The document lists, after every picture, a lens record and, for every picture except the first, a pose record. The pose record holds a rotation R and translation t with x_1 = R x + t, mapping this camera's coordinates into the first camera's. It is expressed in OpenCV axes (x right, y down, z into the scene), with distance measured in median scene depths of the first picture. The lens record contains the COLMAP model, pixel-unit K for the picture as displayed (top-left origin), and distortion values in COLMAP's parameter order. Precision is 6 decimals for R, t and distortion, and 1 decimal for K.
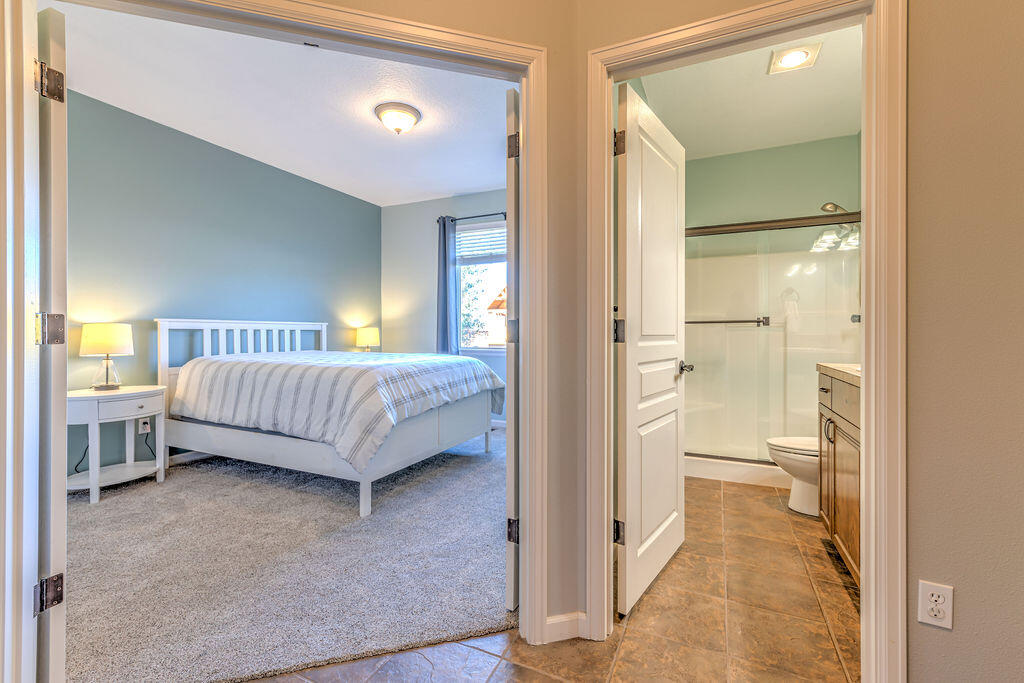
lens RADIAL K [[434.1, 0, 512.1], [0, 434.1, 337.9], [0, 0, 1]] dist [0.003464, 0.000095]
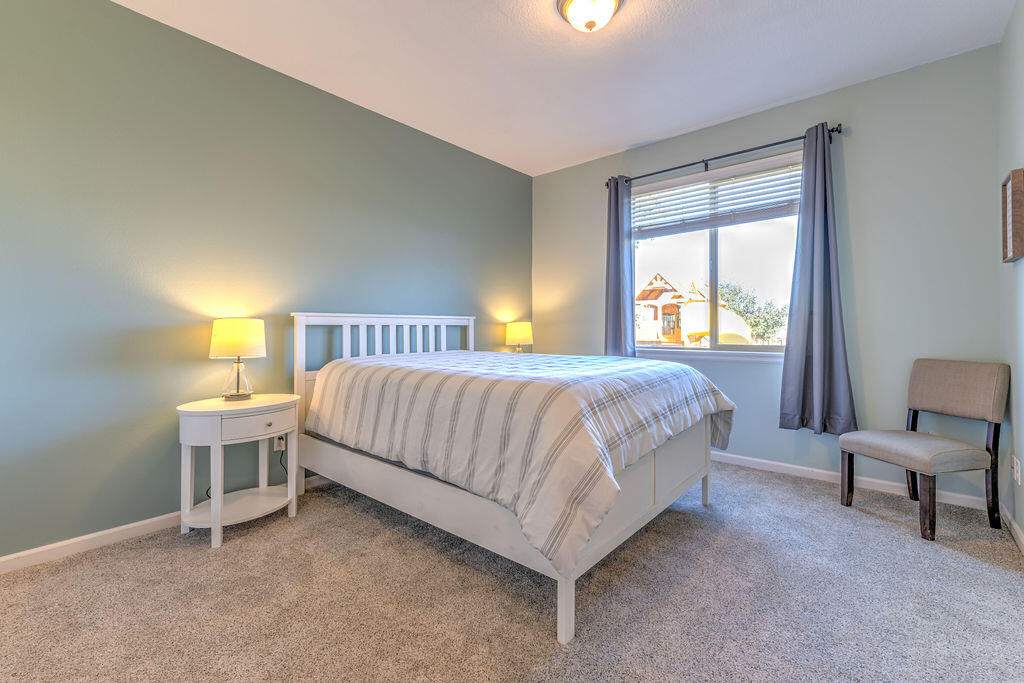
lens RADIAL K [[436.5, 0, 510.0], [0, 436.5, 324.4], [0, 0, 1]] dist [0.003193, 0.000161]
pose [[0.961664, -0.008514, -0.274097, -0.196645], [0.002745, 0.999767, -0.021424, -0.003090], [0.274215, 0.019850, 0.961463, 0.323203]]
